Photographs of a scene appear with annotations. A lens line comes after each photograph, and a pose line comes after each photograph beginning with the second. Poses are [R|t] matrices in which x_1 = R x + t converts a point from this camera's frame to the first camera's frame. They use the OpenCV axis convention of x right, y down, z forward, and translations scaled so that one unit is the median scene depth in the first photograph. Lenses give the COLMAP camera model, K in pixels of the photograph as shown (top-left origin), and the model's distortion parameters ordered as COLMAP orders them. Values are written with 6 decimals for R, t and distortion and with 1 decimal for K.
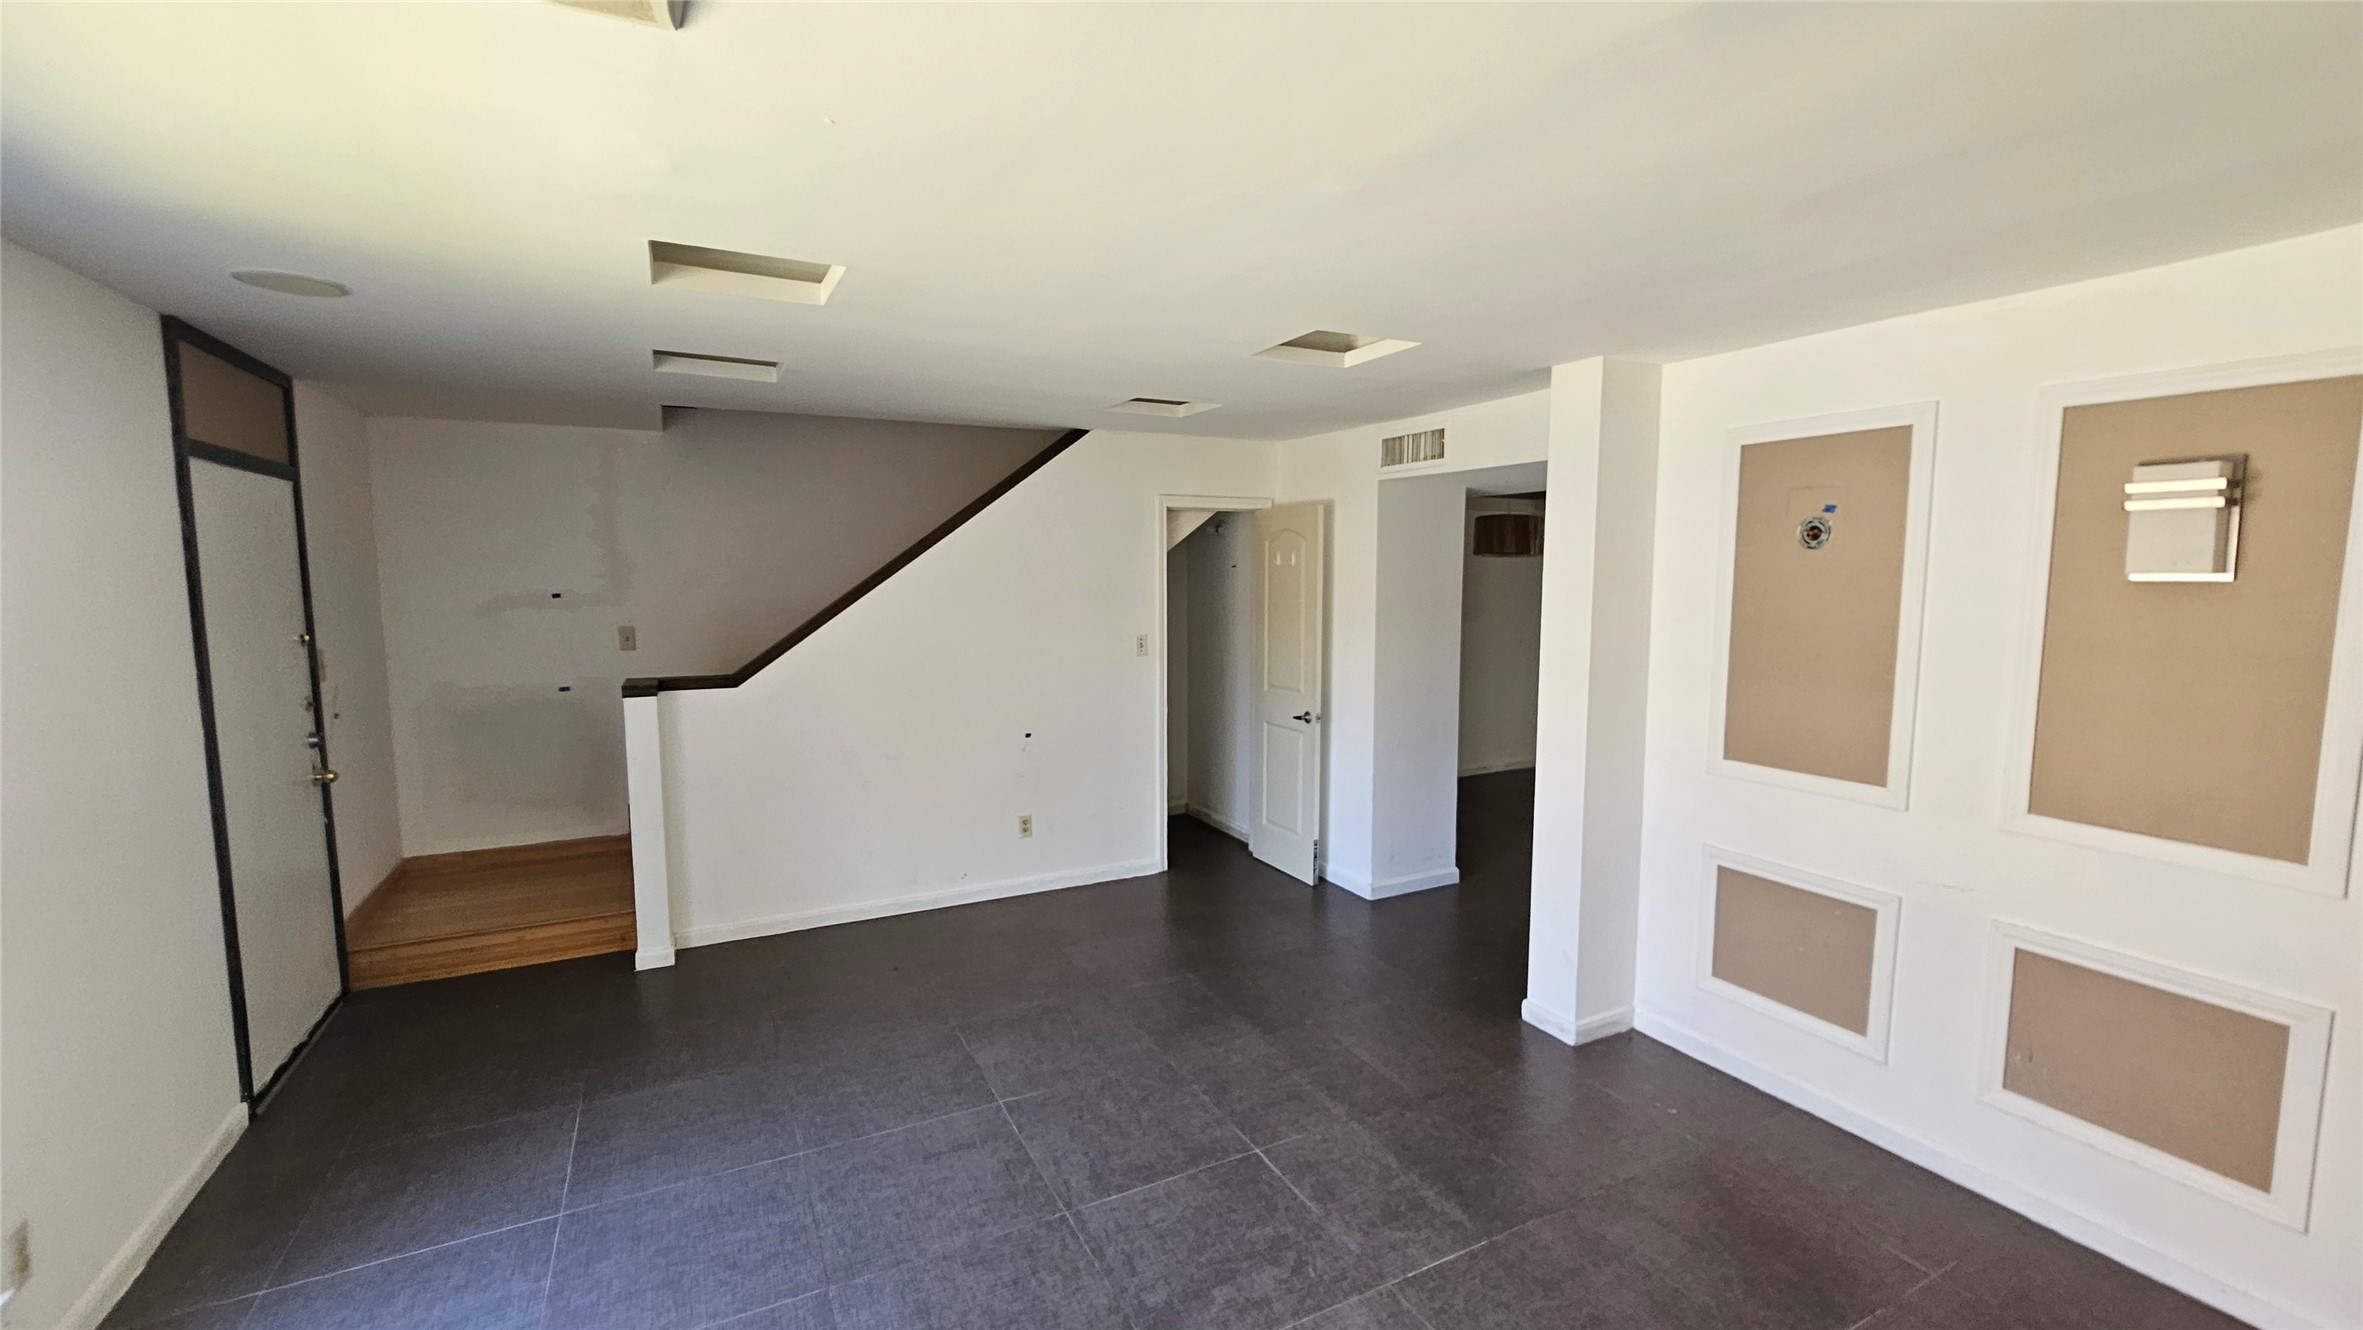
lens RADIAL K [[968.2, 0, 1186.9], [0, 968.2, 662.9], [0, 0, 1]] dist [-0.001179, -0.000128]
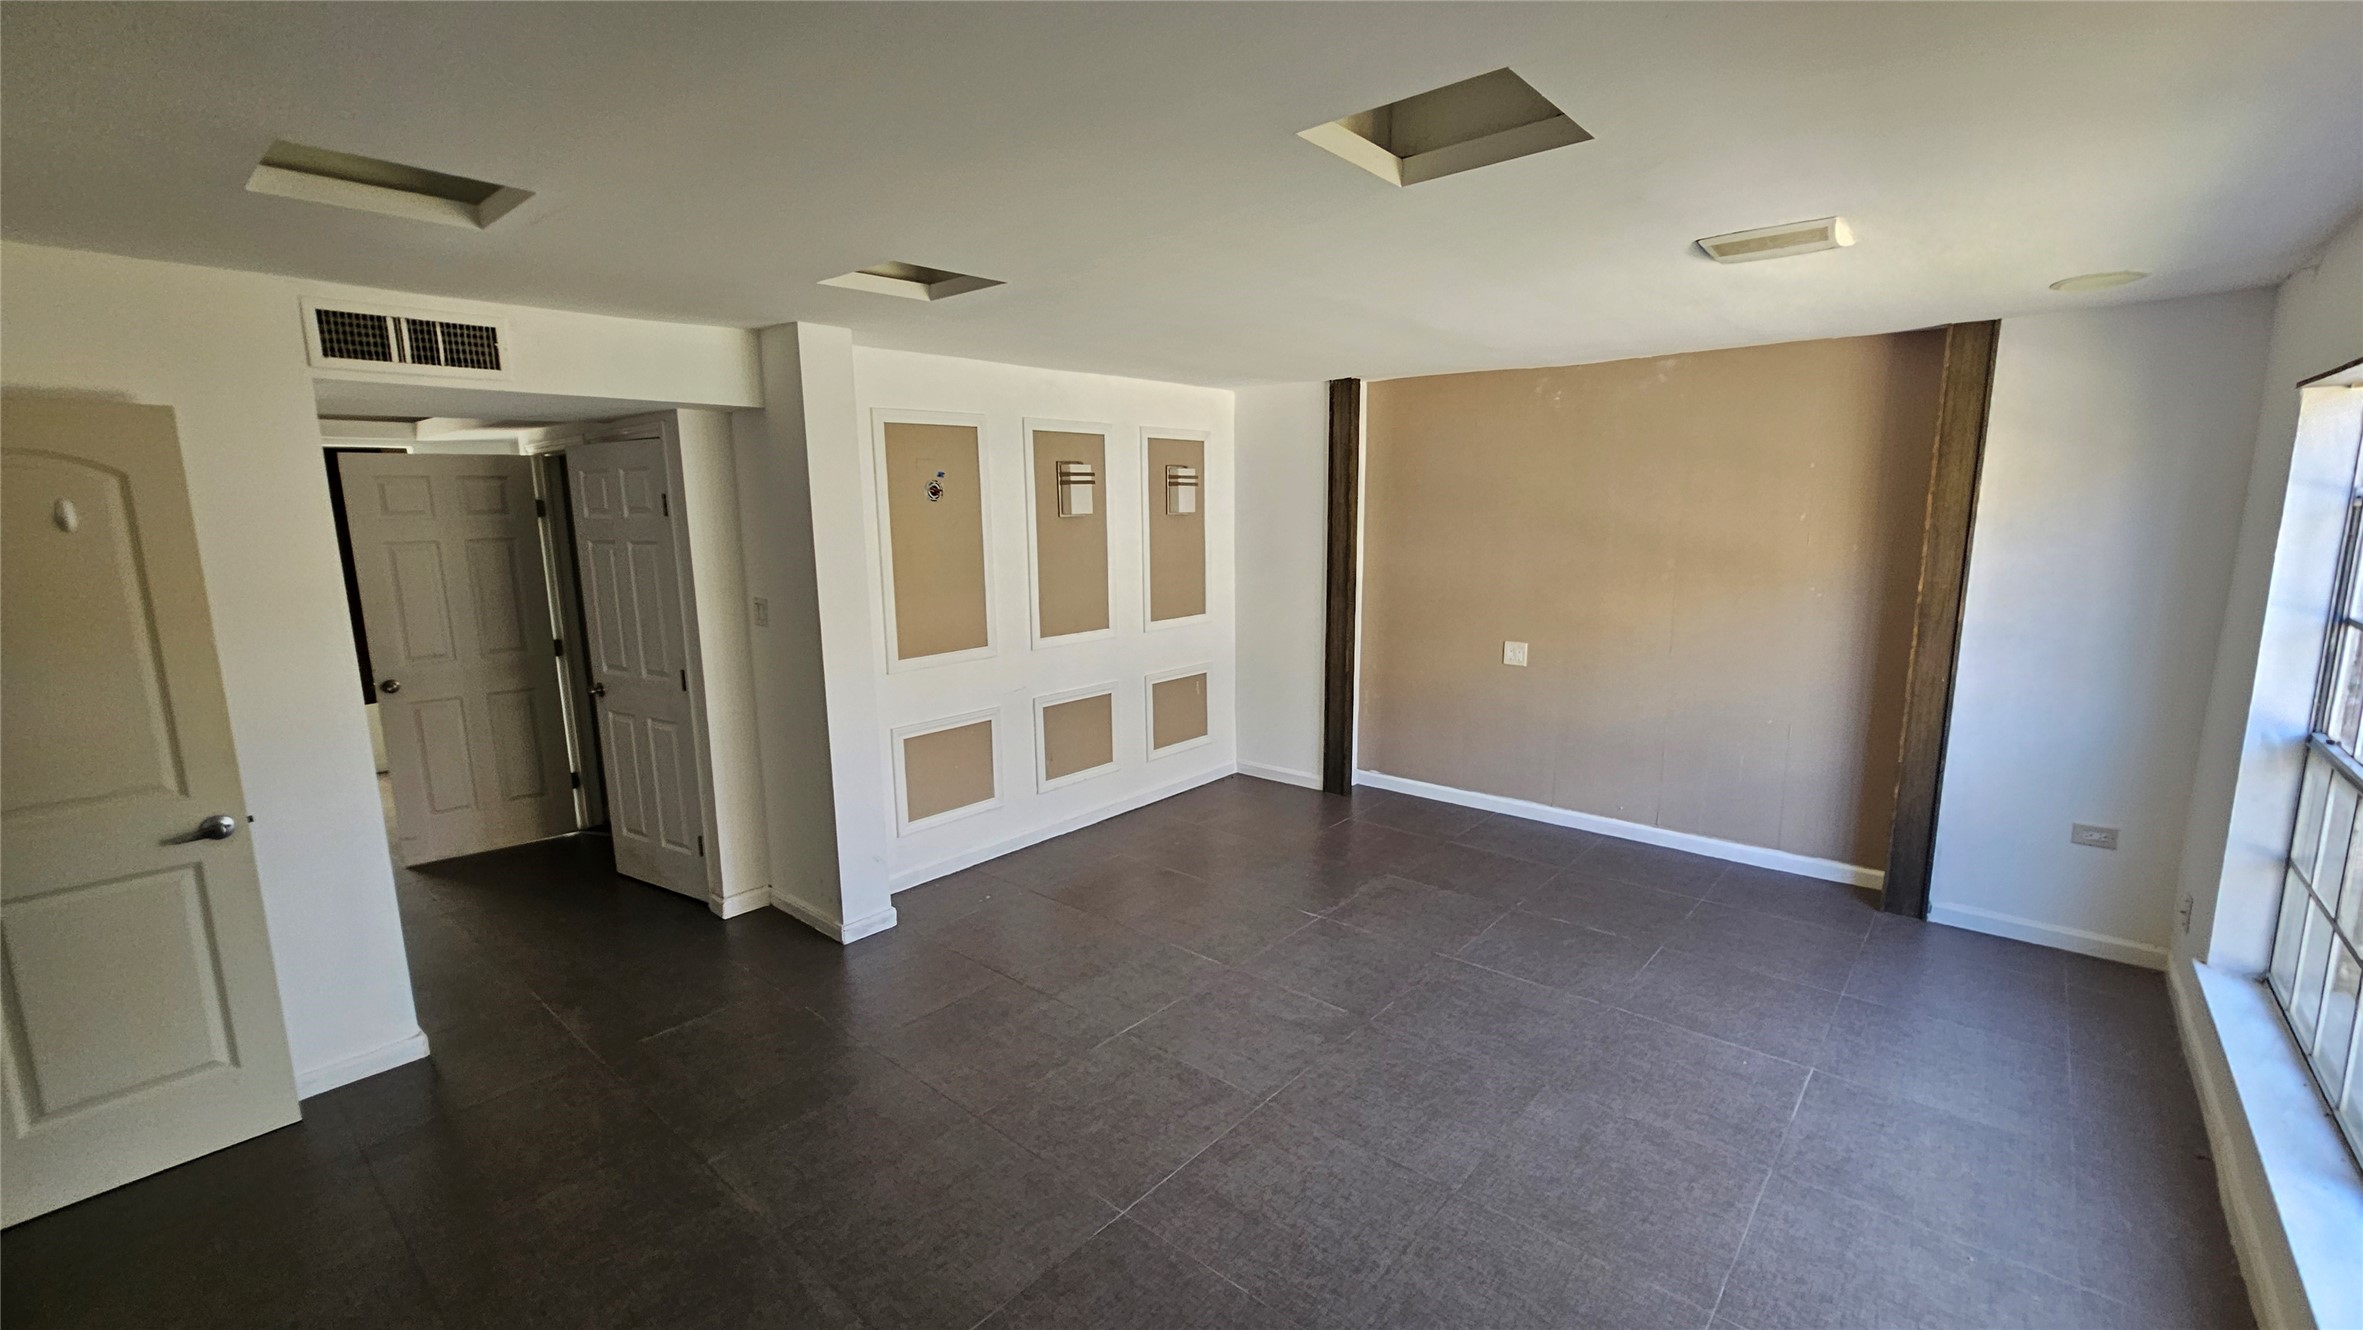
lens RADIAL K [[968.2, 0, 1188.0], [0, 968.2, 665.7], [0, 0, 1]] dist [-0.001179, -0.000128]
pose [[-0.361673, -0.148338, 0.920428, -0.960713], [0.108458, 0.973863, 0.199568, -0.136175], [-0.925975, 0.172006, -0.336132, 1.267622]]
